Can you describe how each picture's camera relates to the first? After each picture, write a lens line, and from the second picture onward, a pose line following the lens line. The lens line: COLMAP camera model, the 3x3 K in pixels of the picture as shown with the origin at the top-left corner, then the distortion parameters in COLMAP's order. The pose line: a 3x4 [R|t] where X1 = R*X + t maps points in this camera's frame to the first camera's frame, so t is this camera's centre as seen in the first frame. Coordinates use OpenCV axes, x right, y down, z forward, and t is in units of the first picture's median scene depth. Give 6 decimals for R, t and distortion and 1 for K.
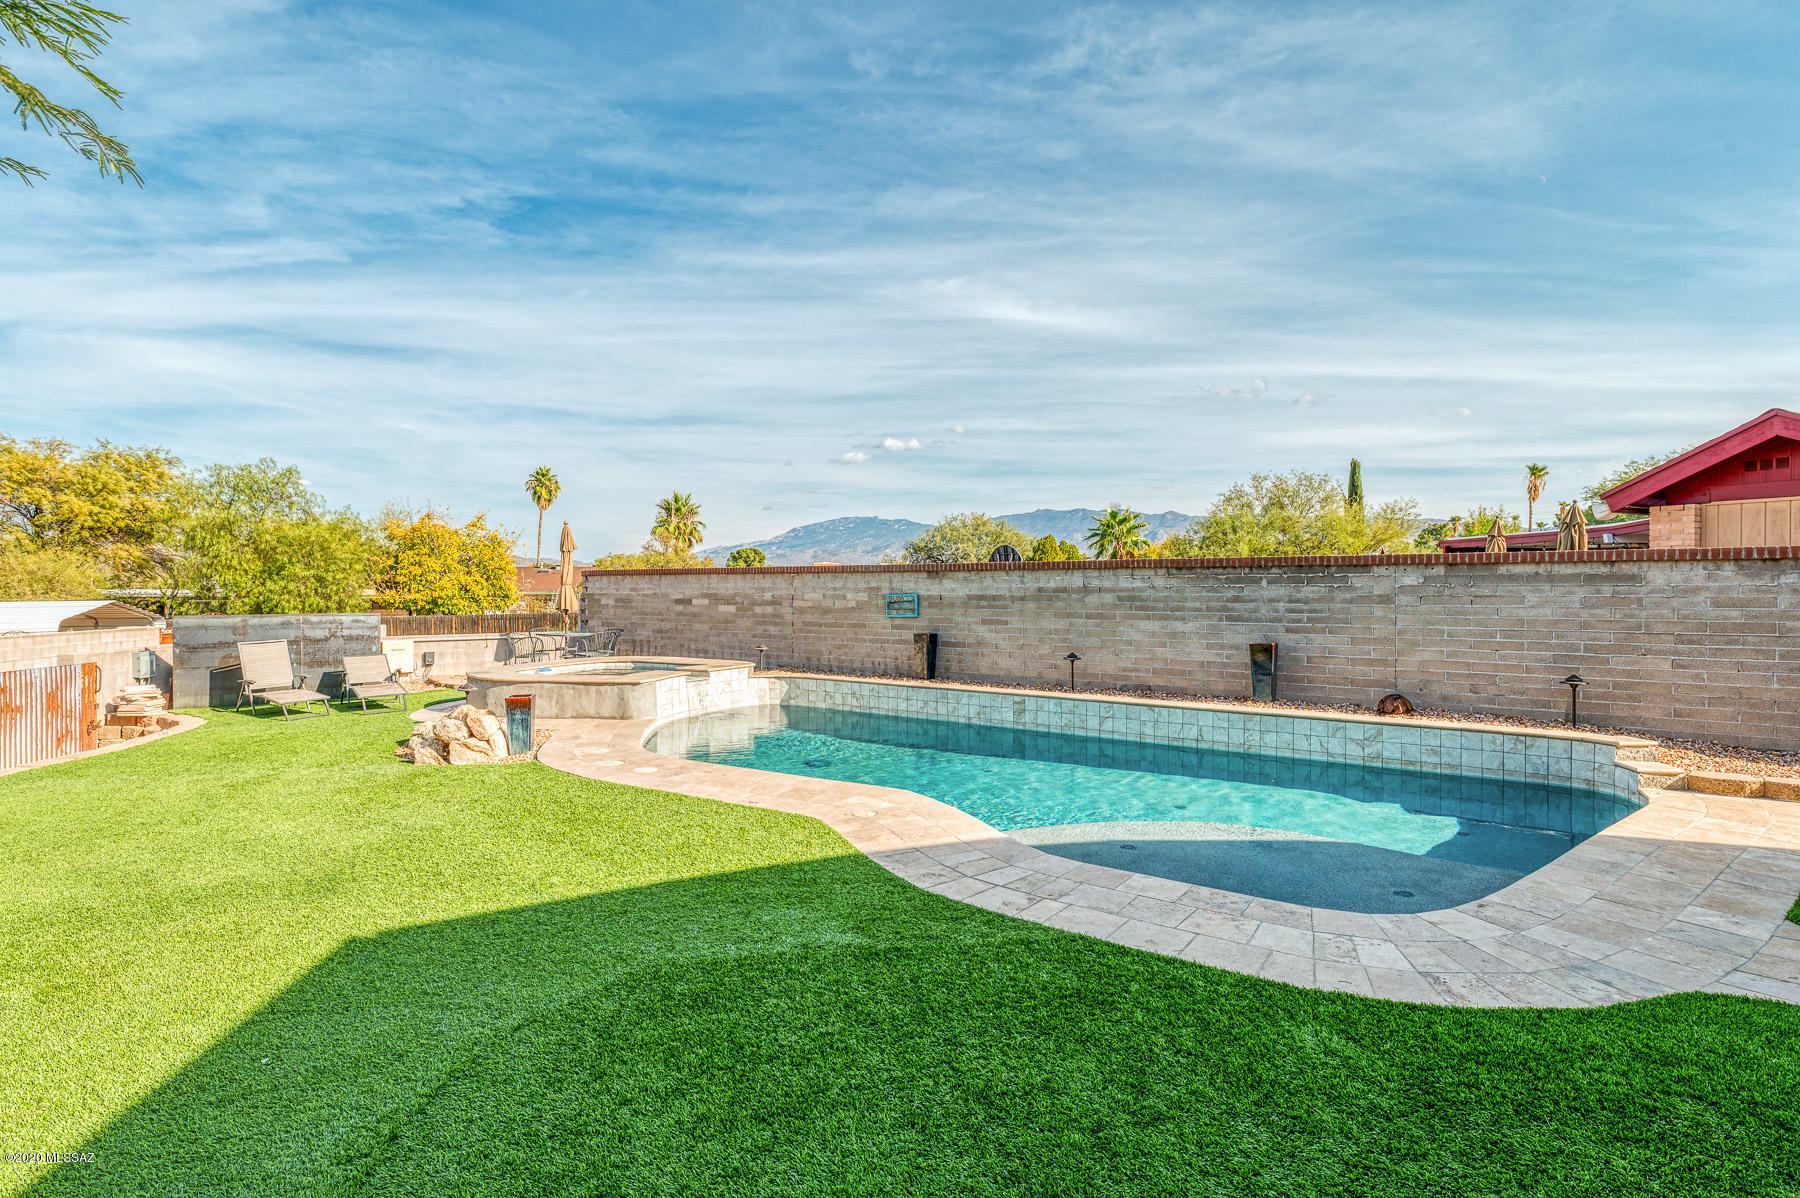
lens RADIAL K [[872.4, 0, 892.2], [0, 872.4, 595.5], [0, 0, 1]] dist [-0.004157, 0.001737]
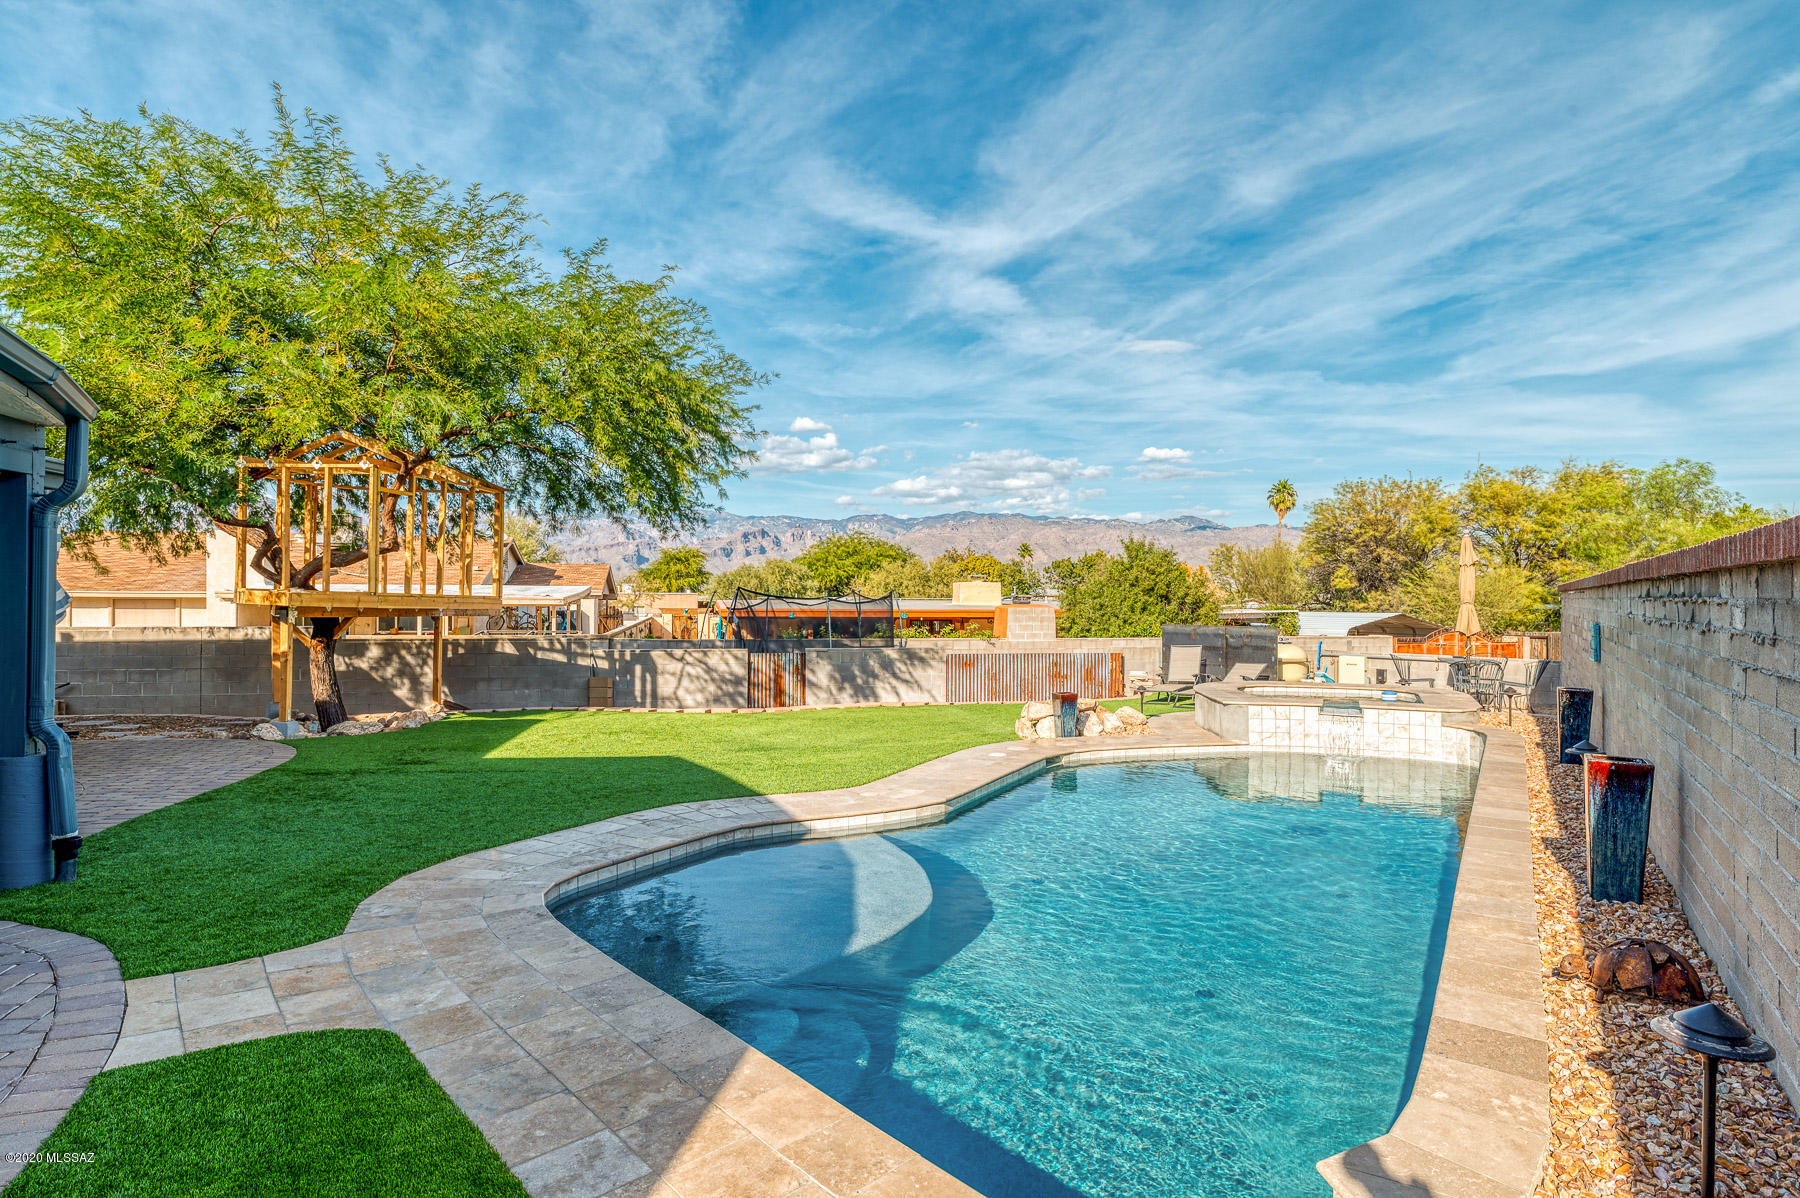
lens RADIAL K [[948.2, 0, 892.4], [0, 948.2, 746.8], [0, 0, 1]] dist [-0.003691, -0.000043]
pose [[0.051468, 0.157375, -0.986197, 0.847070], [-0.013947, 0.987523, 0.156858, -0.017825], [0.998577, 0.005681, 0.053021, 0.605994]]
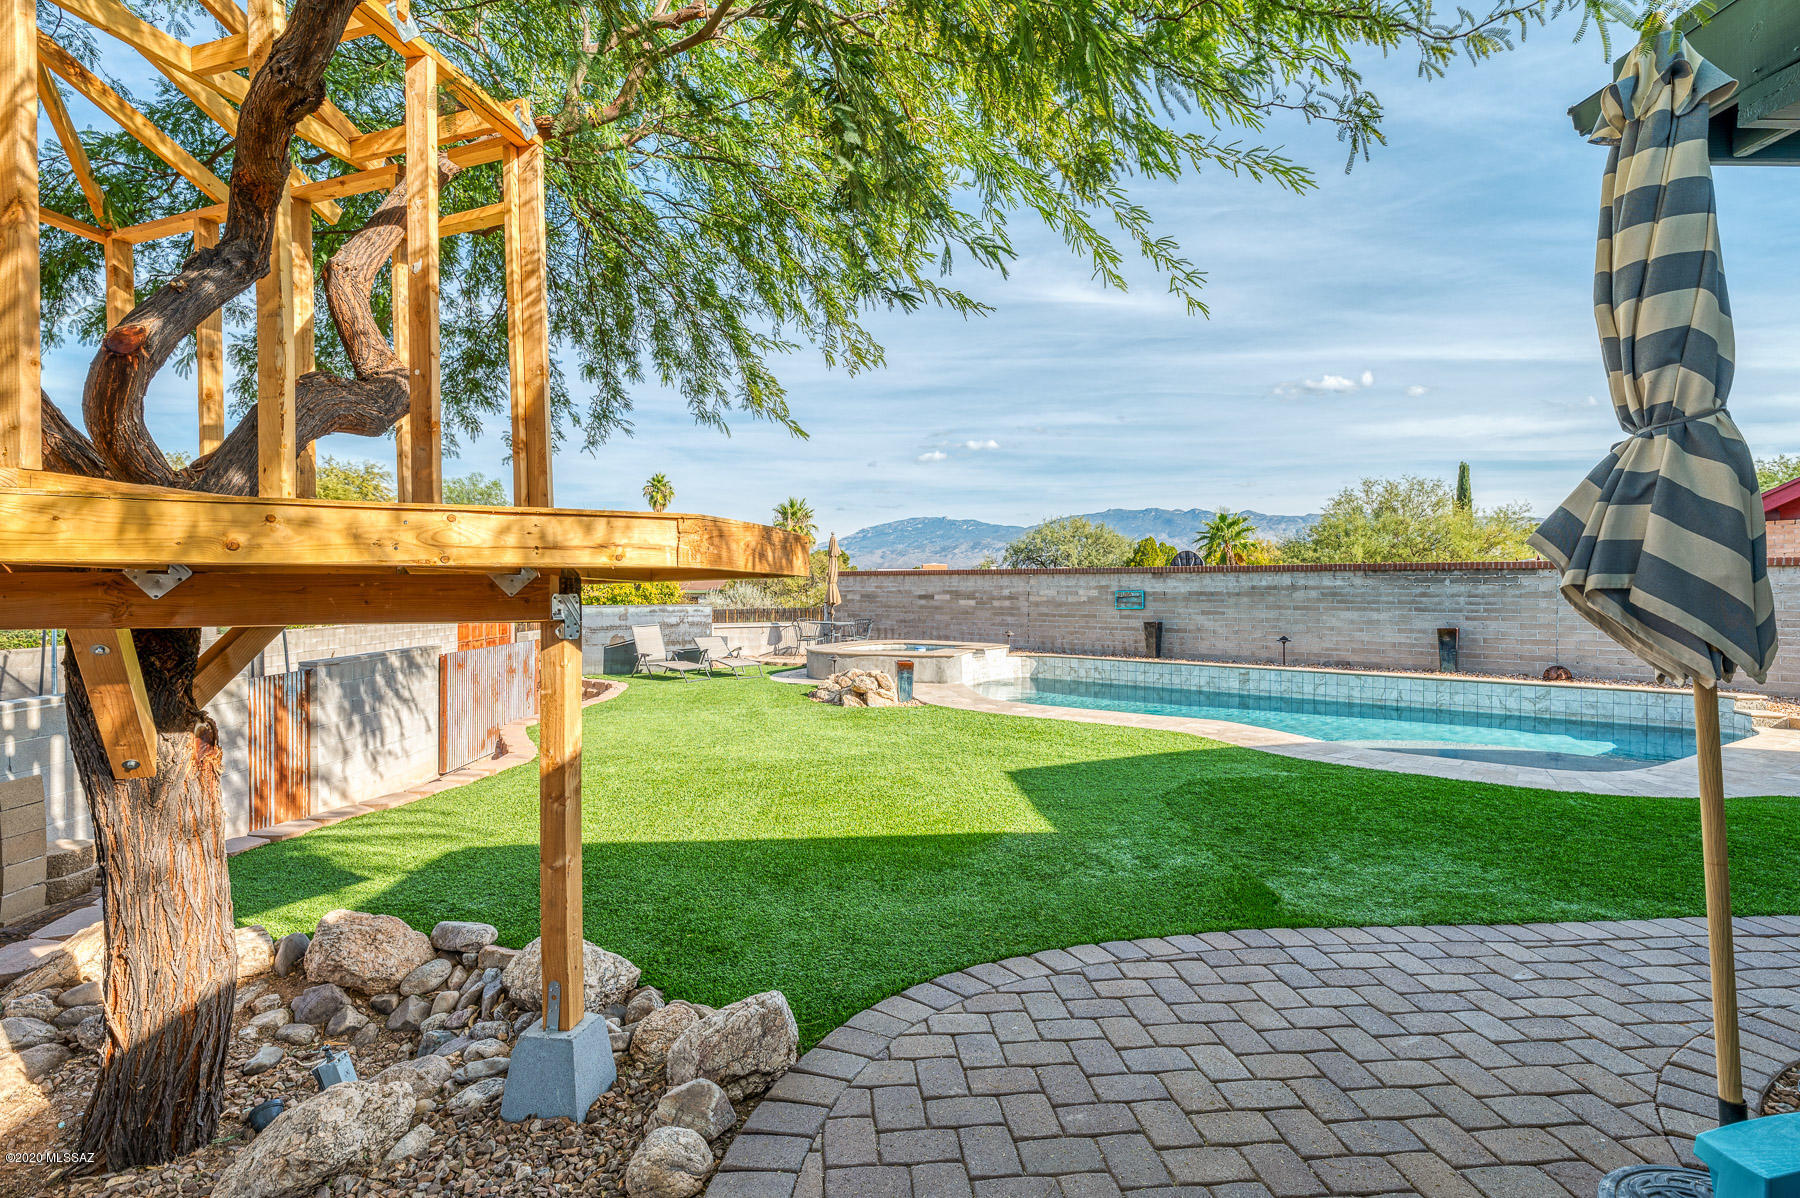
lens RADIAL K [[872.4, 0, 886.4], [0, 872.4, 598.6], [0, 0, 1]] dist [-0.004157, 0.001737]
pose [[0.996675, 0.003499, -0.081400, -0.310800], [-0.003243, 0.999989, 0.003275, 0.008488], [0.081411, -0.003000, 0.996676, -0.378155]]
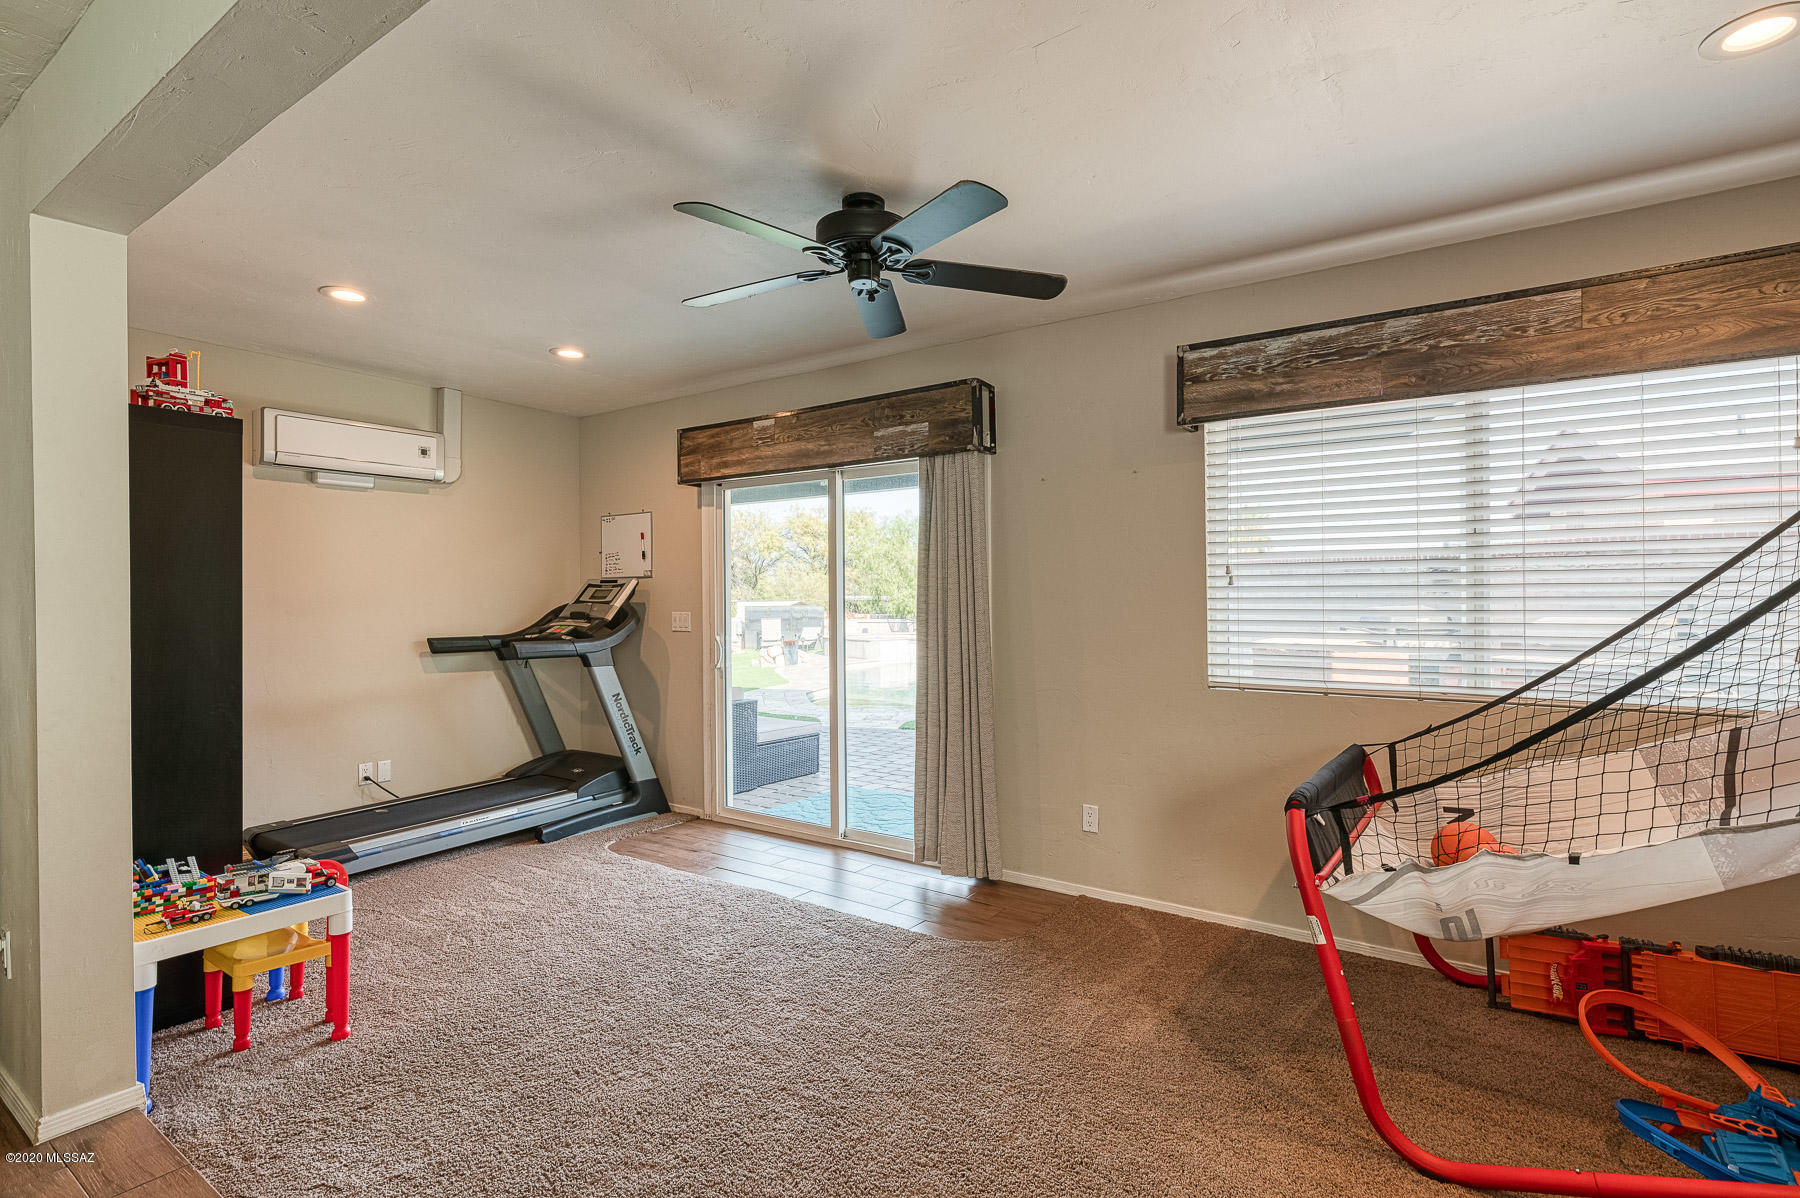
lens RADIAL K [[872.4, 0, 895.8], [0, 872.4, 595.0], [0, 0, 1]] dist [-0.004157, 0.001737]
pose [[0.720577, -0.004461, -0.693361, 1.195815], [0.000433, 0.999982, -0.005983, 0.011581], [0.693375, 0.004011, 0.720566, -0.382219]]
